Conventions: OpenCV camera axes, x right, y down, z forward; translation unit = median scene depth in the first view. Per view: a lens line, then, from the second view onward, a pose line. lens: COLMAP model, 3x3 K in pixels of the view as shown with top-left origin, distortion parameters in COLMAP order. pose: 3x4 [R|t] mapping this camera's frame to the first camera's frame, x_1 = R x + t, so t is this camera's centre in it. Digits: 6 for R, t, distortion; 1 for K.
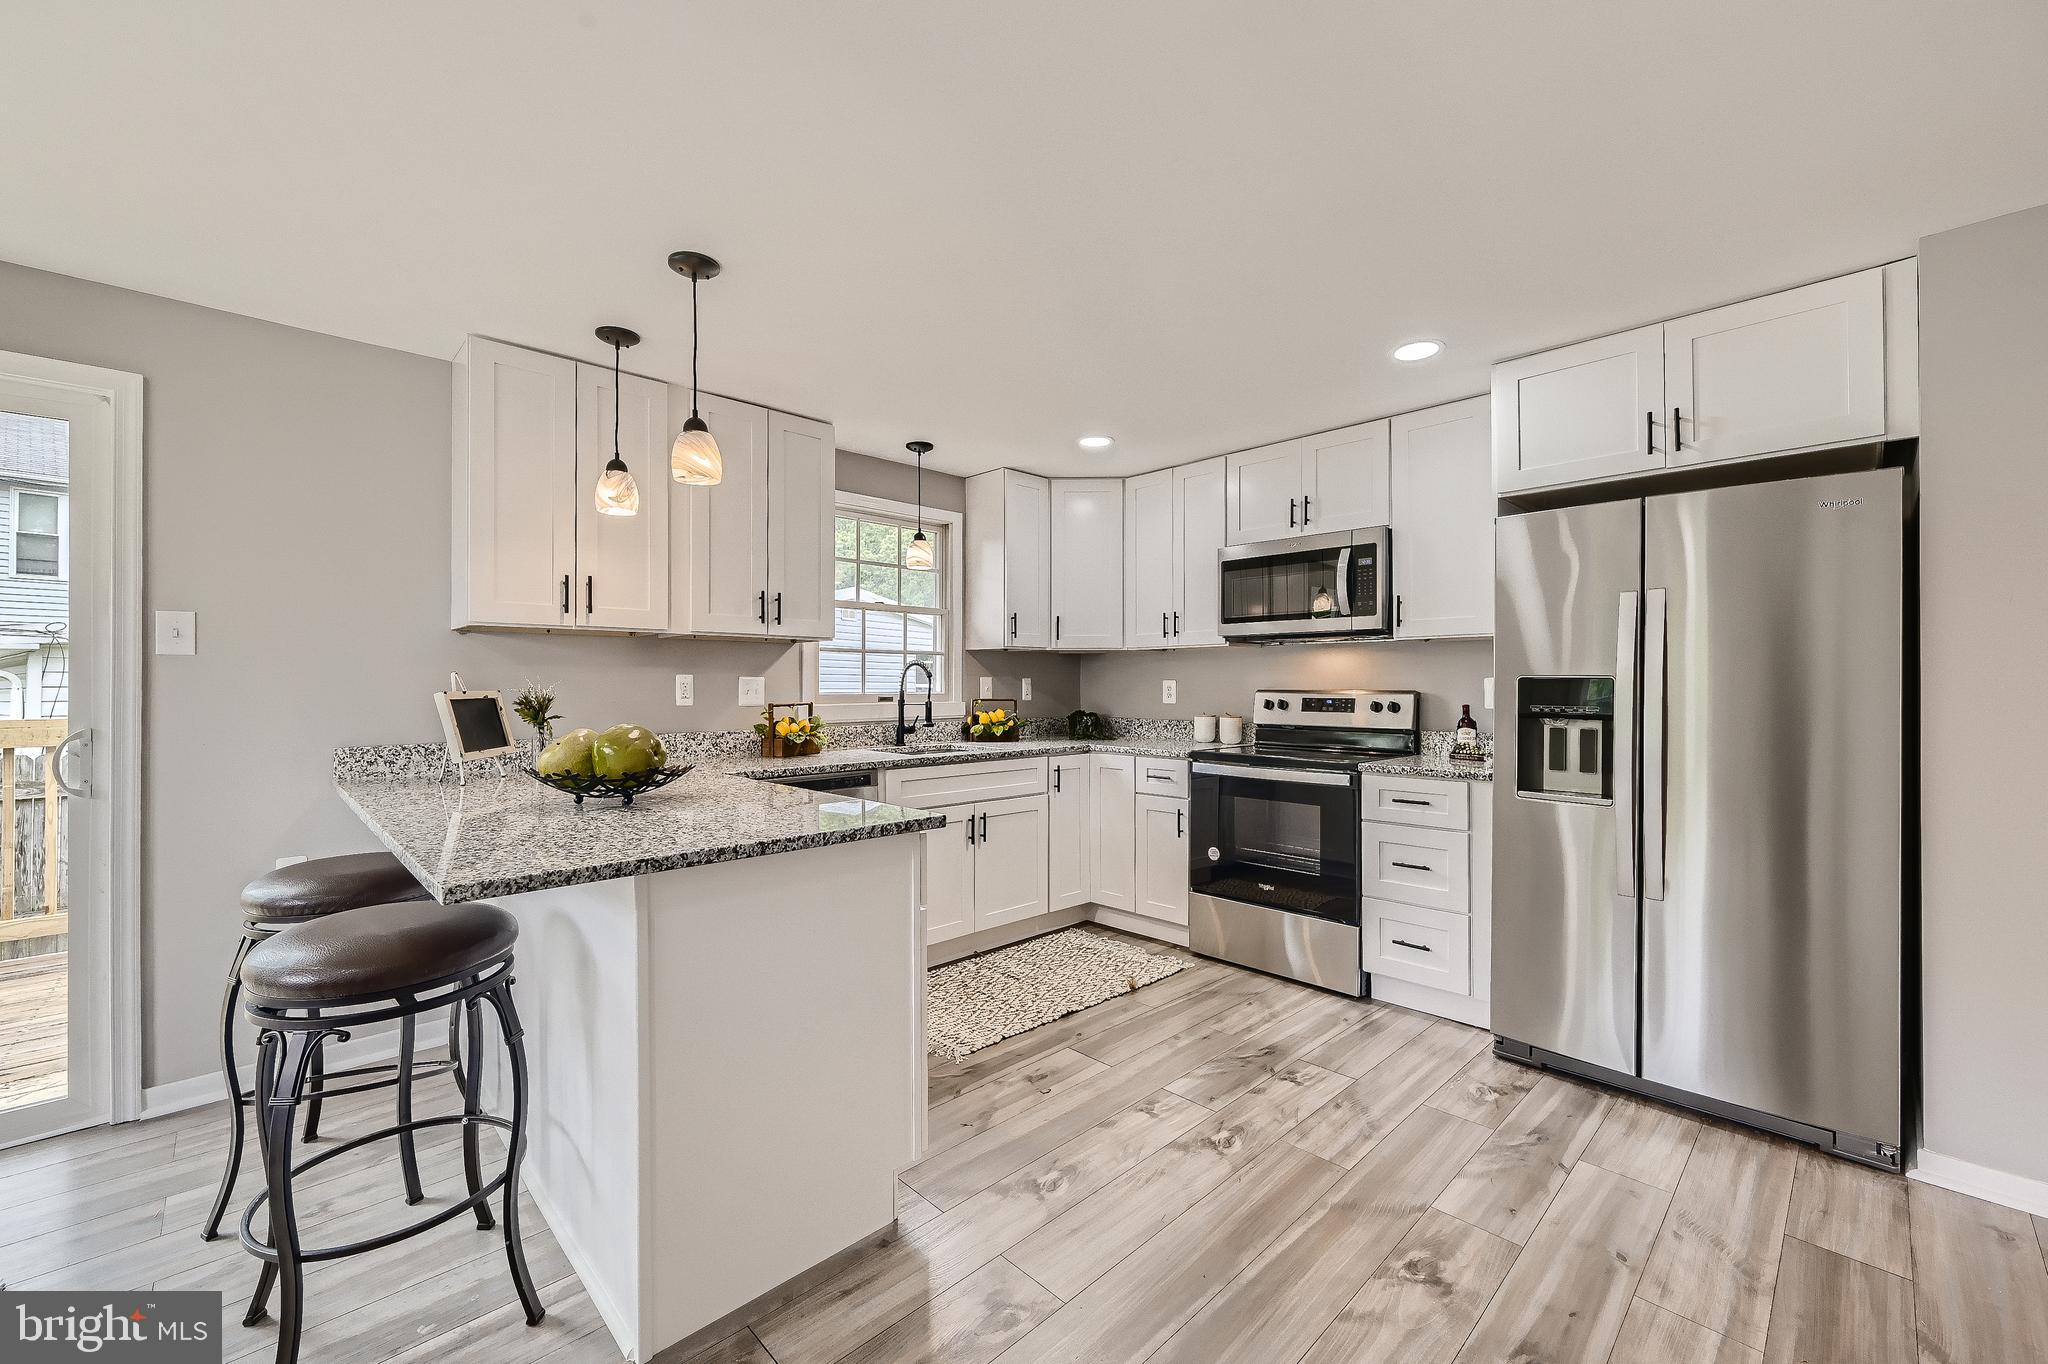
lens RADIAL K [[811.4, 0, 1029.6], [0, 811.4, 675.7], [0, 0, 1]] dist [0.000406, 0.000204]
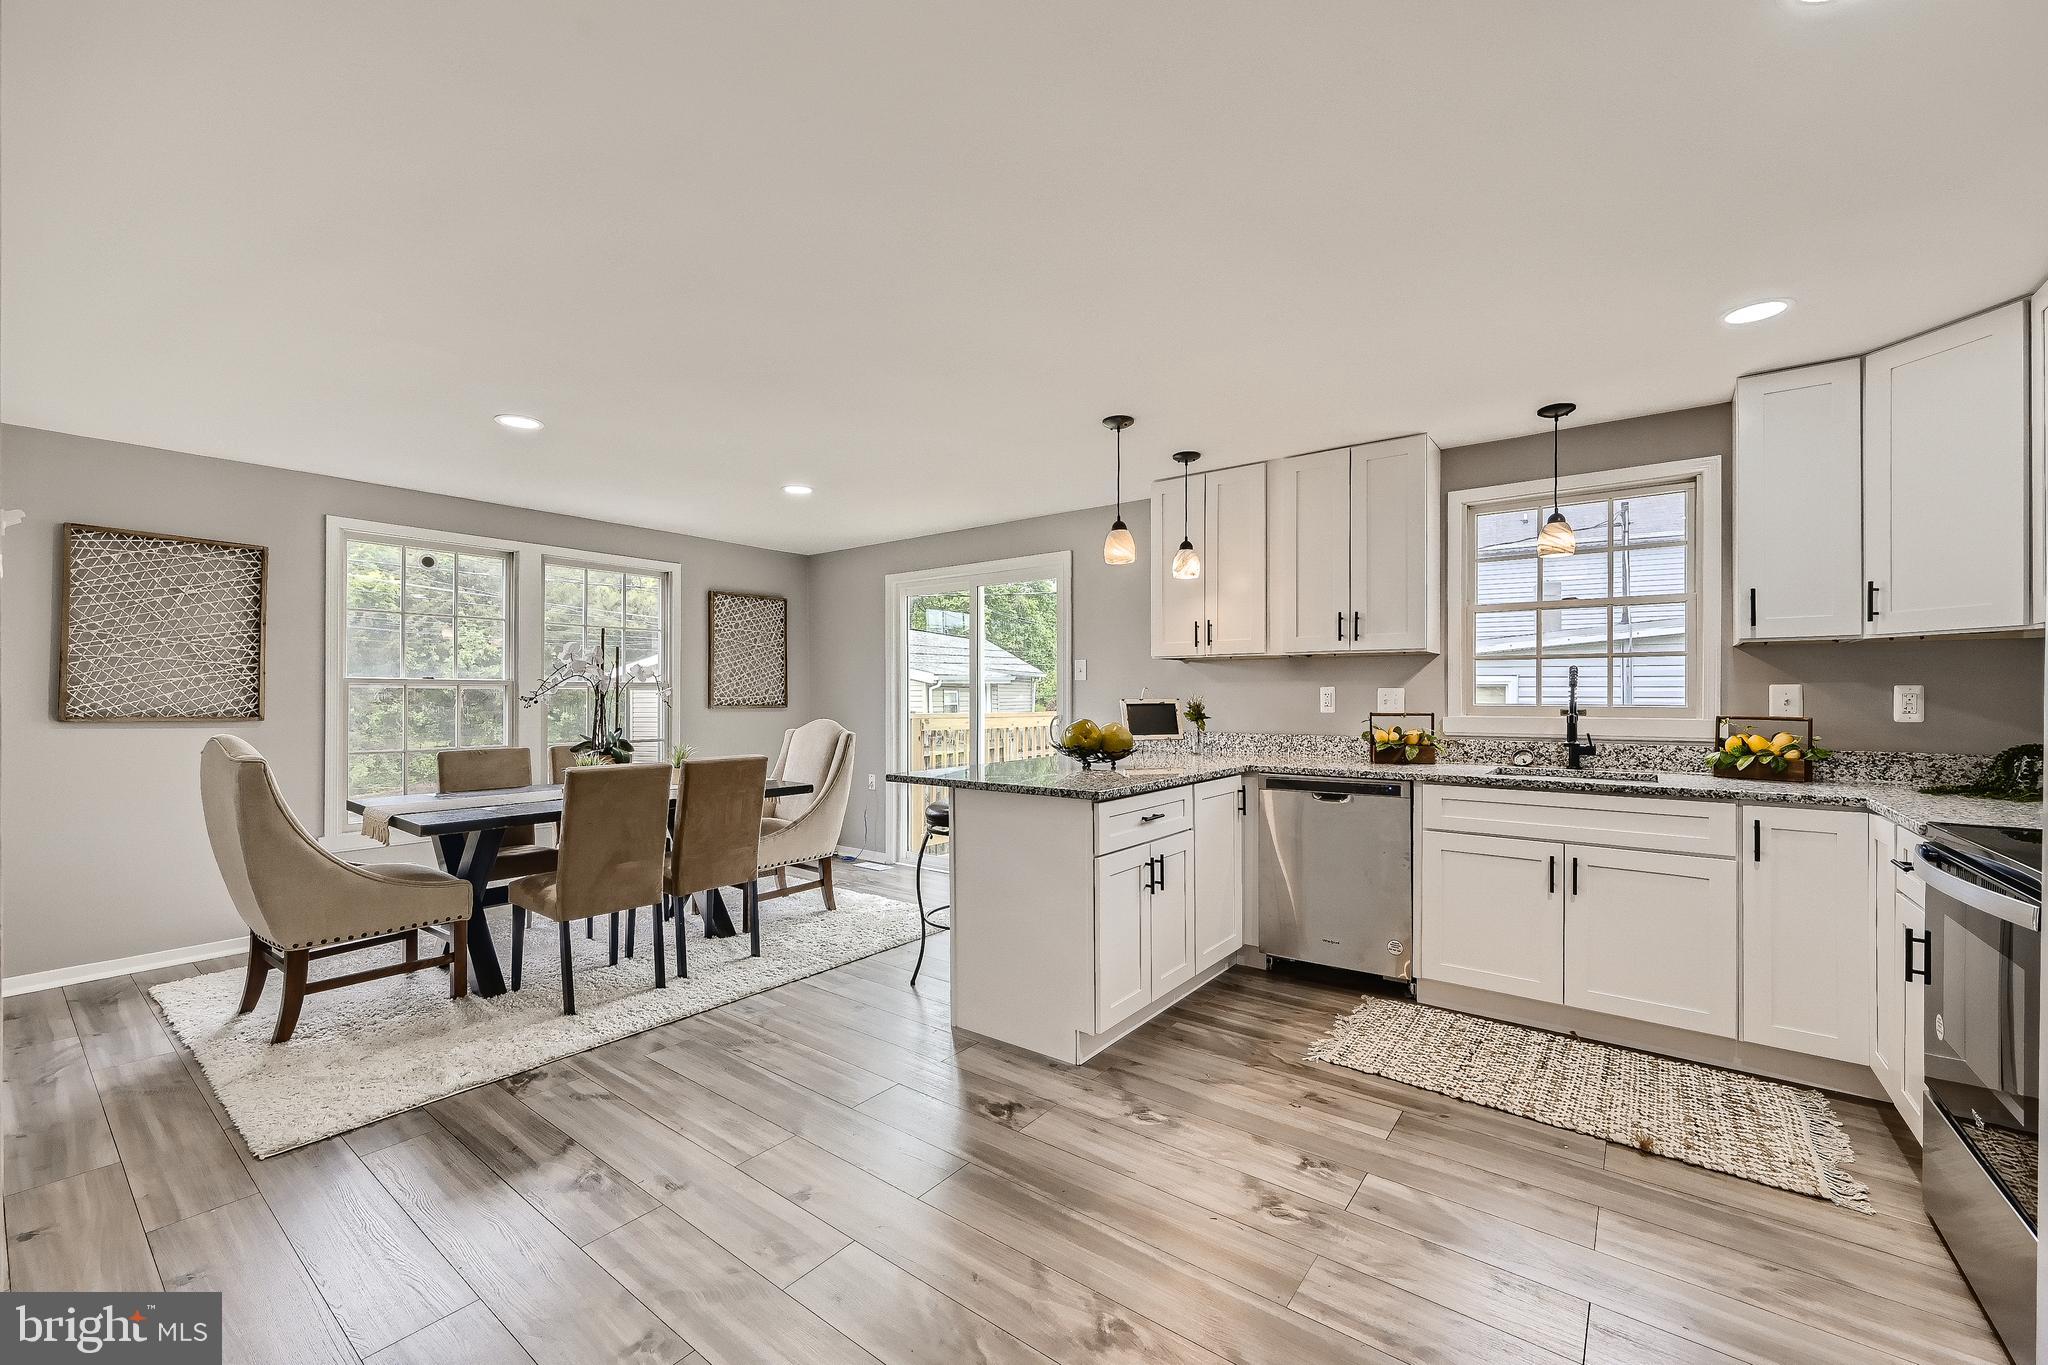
lens RADIAL K [[811.4, 0, 1024.4], [0, 811.4, 695.4], [0, 0, 1]] dist [0.000406, 0.000204]
pose [[0.151408, -0.001452, -0.988470, 0.701892], [0.009873, 0.999951, 0.000043, 0.007020], [0.988422, -0.009766, 0.151415, 0.391394]]
